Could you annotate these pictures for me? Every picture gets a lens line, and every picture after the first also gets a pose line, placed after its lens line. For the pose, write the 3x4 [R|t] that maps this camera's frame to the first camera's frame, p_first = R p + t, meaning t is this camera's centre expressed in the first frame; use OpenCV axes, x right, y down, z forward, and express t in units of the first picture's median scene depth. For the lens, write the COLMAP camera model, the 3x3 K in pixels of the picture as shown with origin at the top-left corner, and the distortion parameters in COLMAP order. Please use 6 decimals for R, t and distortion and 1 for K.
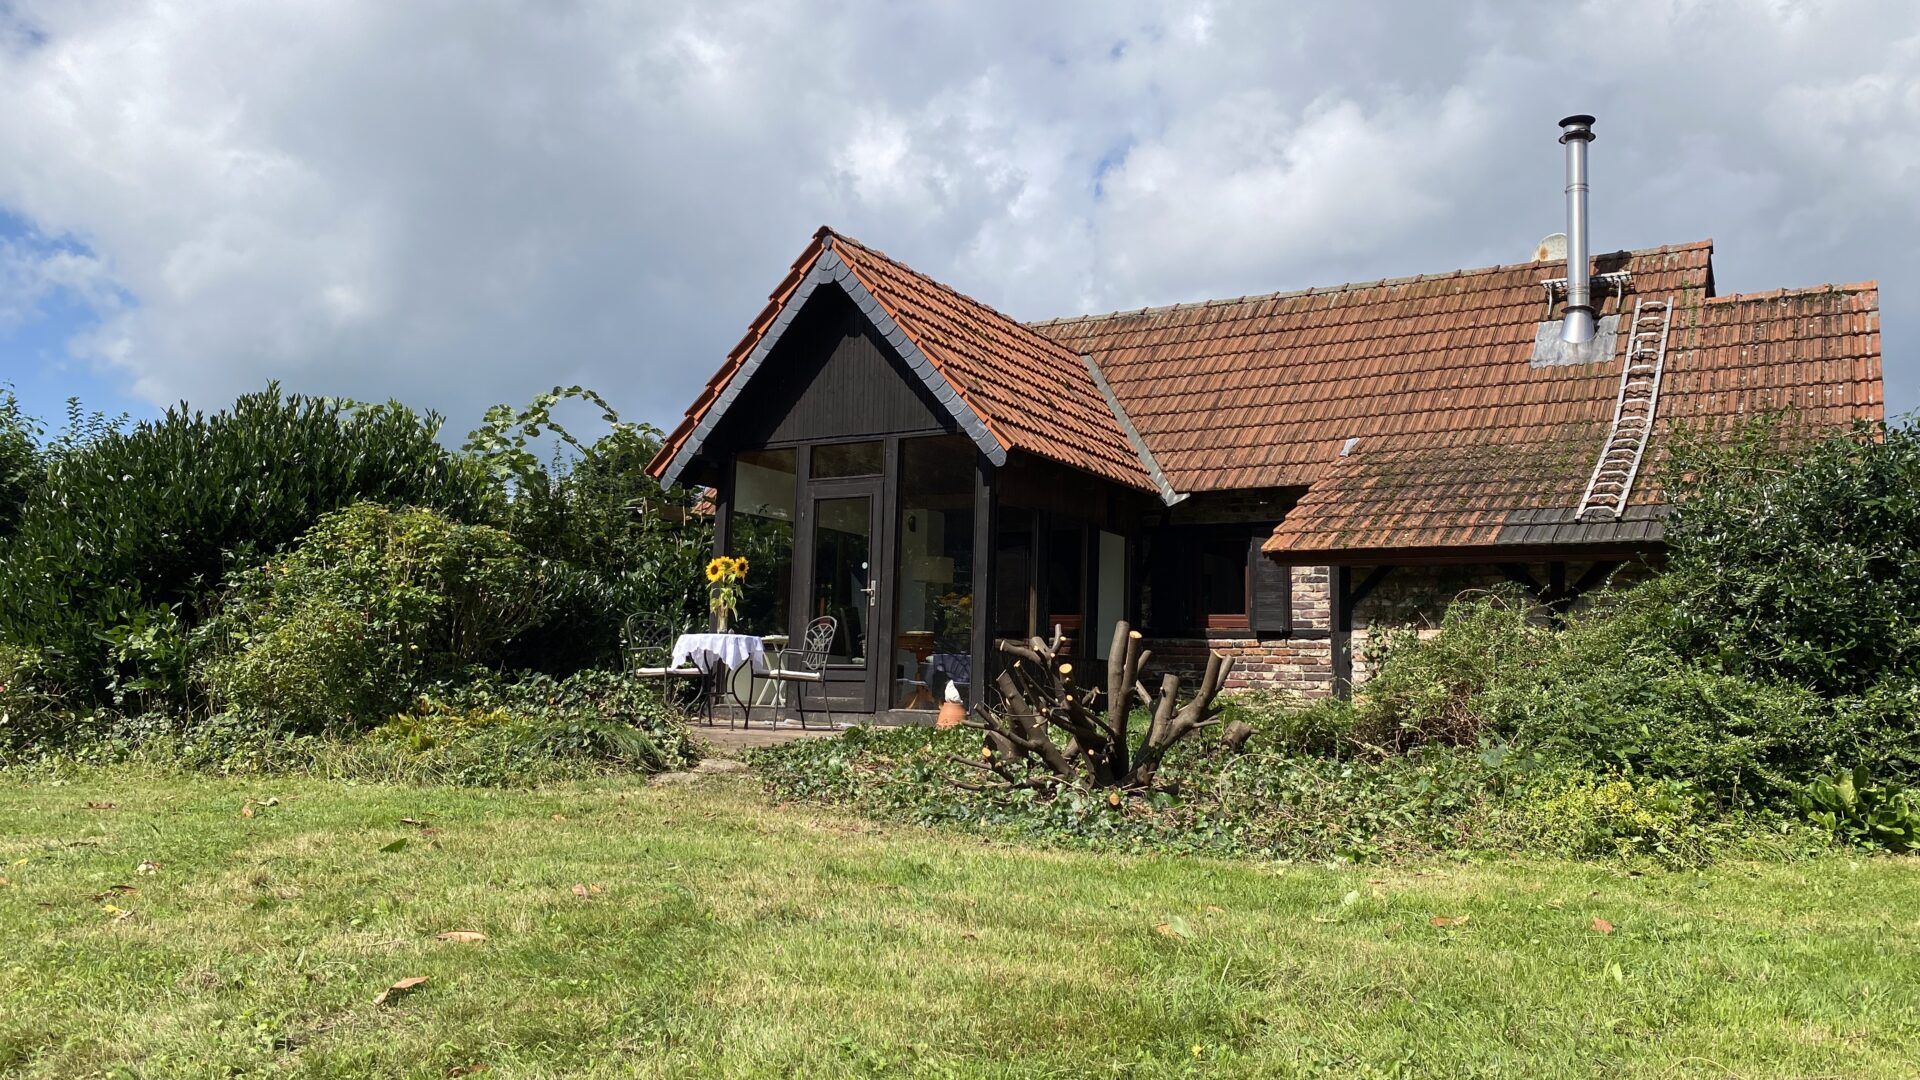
lens RADIAL K [[1400.9, 0, 960.0], [0, 1400.9, 540.0], [0, 0, 1]] dist [0.198964, -0.481435]
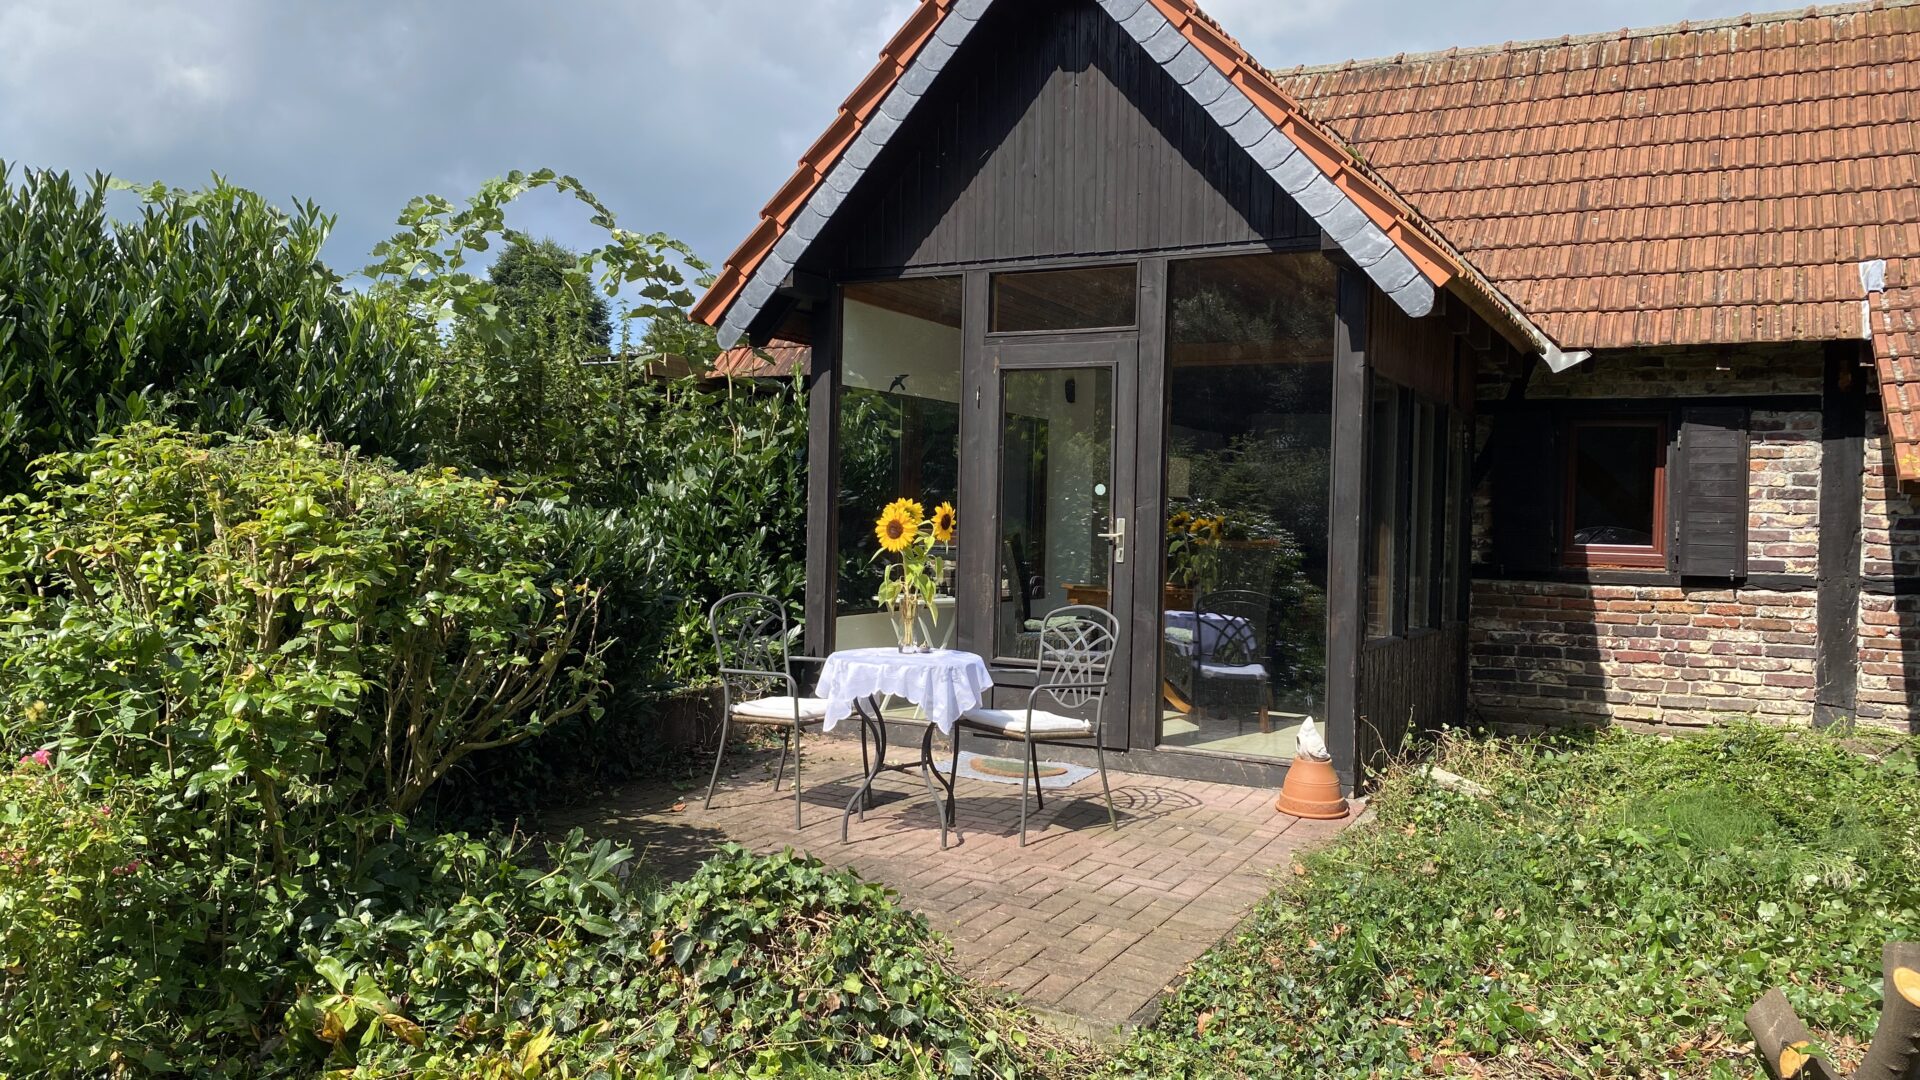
lens RADIAL K [[1410.9, 0, 960.0], [0, 1410.9, 540.0], [0, 0, 1]] dist [0.079157, -0.104760]
pose [[0.997846, -0.007956, 0.065122, -0.152814], [-0.000714, 0.991243, 0.132045, -0.034759], [-0.065602, -0.131807, 0.989102, 0.414083]]
